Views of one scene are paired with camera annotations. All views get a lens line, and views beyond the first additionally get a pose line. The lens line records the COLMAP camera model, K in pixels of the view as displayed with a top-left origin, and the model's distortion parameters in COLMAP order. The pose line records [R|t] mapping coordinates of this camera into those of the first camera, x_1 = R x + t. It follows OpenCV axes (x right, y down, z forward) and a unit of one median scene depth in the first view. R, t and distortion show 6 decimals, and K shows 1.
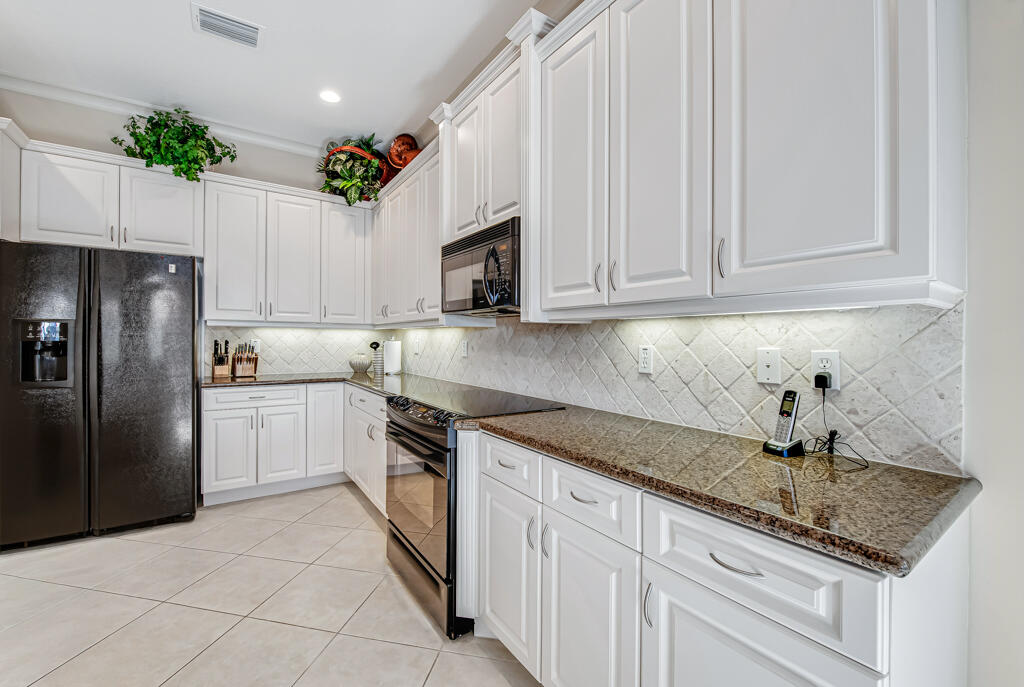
lens RADIAL K [[417.7, 0, 507.5], [0, 417.7, 345.5], [0, 0, 1]] dist [-0.017927, -0.000785]
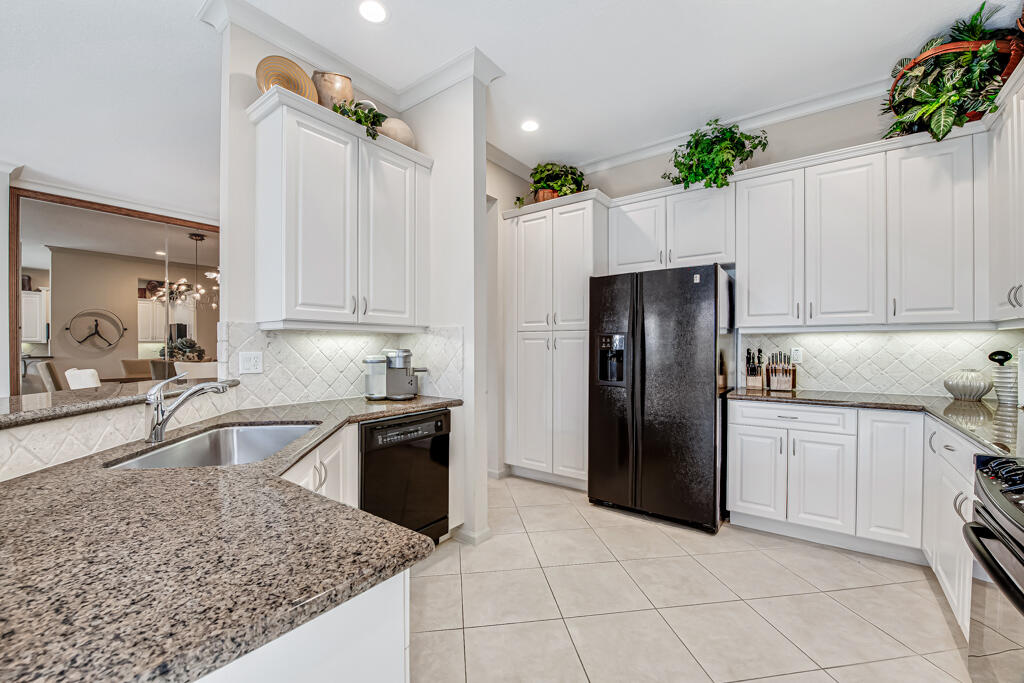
lens RADIAL K [[417.7, 0, 502.7], [0, 417.7, 348.4], [0, 0, 1]] dist [-0.017927, -0.000785]
pose [[0.314745, -0.002985, -0.949171, 0.008215], [-0.007954, 0.999952, -0.005783, -0.004228], [0.949143, 0.009370, 0.314706, 0.195758]]
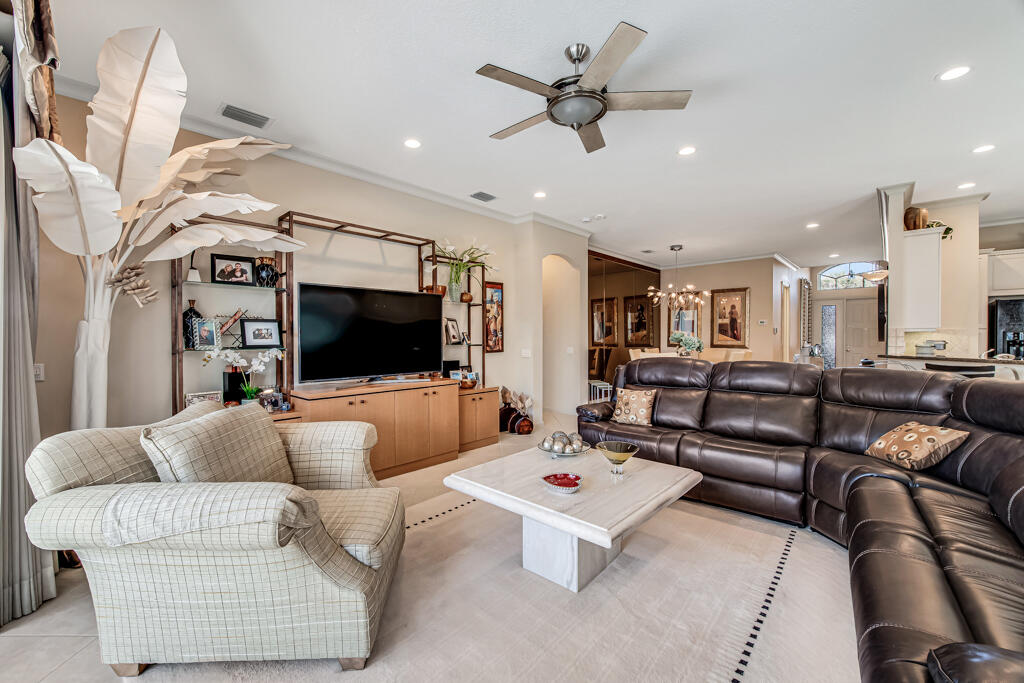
lens RADIAL K [[417.7, 0, 506.3], [0, 417.7, 337.9], [0, 0, 1]] dist [-0.017927, -0.000785]
pose [[0.218205, -0.009157, -0.975860, 0.385674], [-0.003613, 0.999942, -0.010191, 0.007989], [0.975896, 0.005750, 0.218159, -1.840833]]
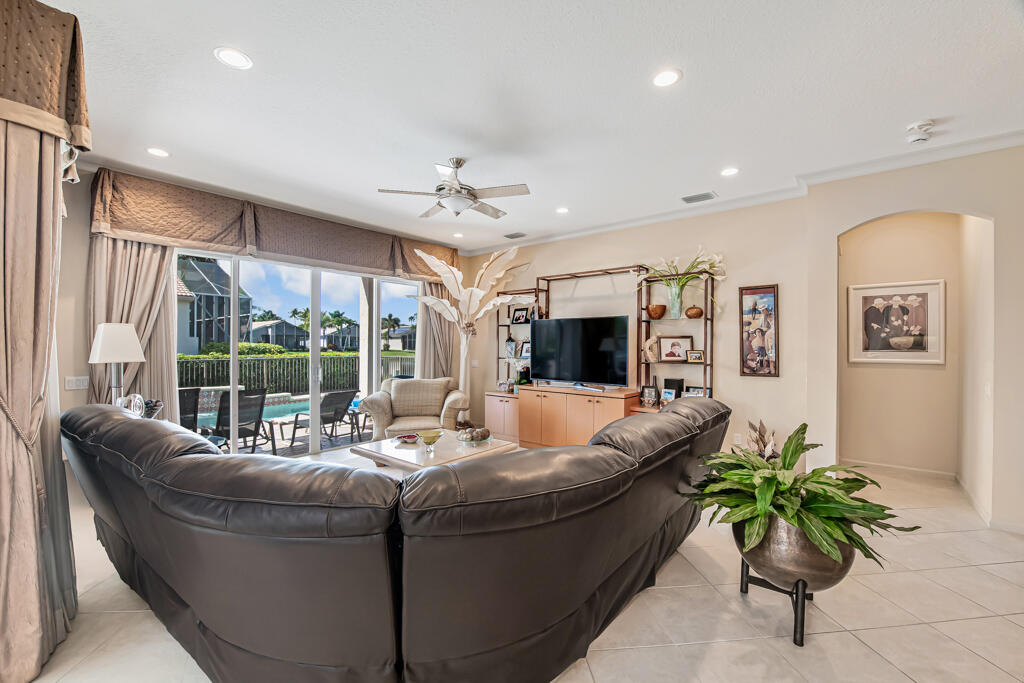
lens RADIAL K [[417.7, 0, 510.7], [0, 417.7, 343.7], [0, 0, 1]] dist [-0.017927, -0.000785]
pose [[-0.961190, -0.012937, -0.275585, -0.220988], [-0.015517, 0.999854, 0.007185, -0.055744], [0.275452, 0.011182, -0.961250, -0.323100]]
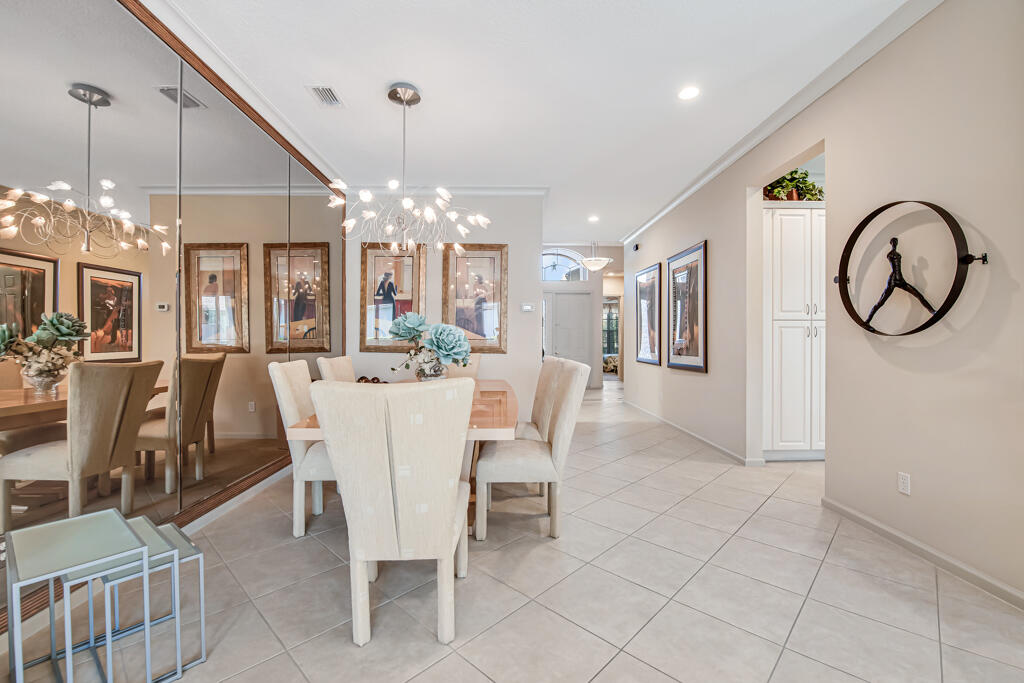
lens RADIAL K [[428.2, 0, 514.1], [0, 428.2, 343.1], [0, 0, 1]] dist [-0.008973, 0.000191]
pose [[0.835342, -0.004167, -0.549716, -1.124001], [0.000483, 0.999976, -0.006848, 0.021136], [0.549731, 0.005455, 0.835324, -0.952514]]
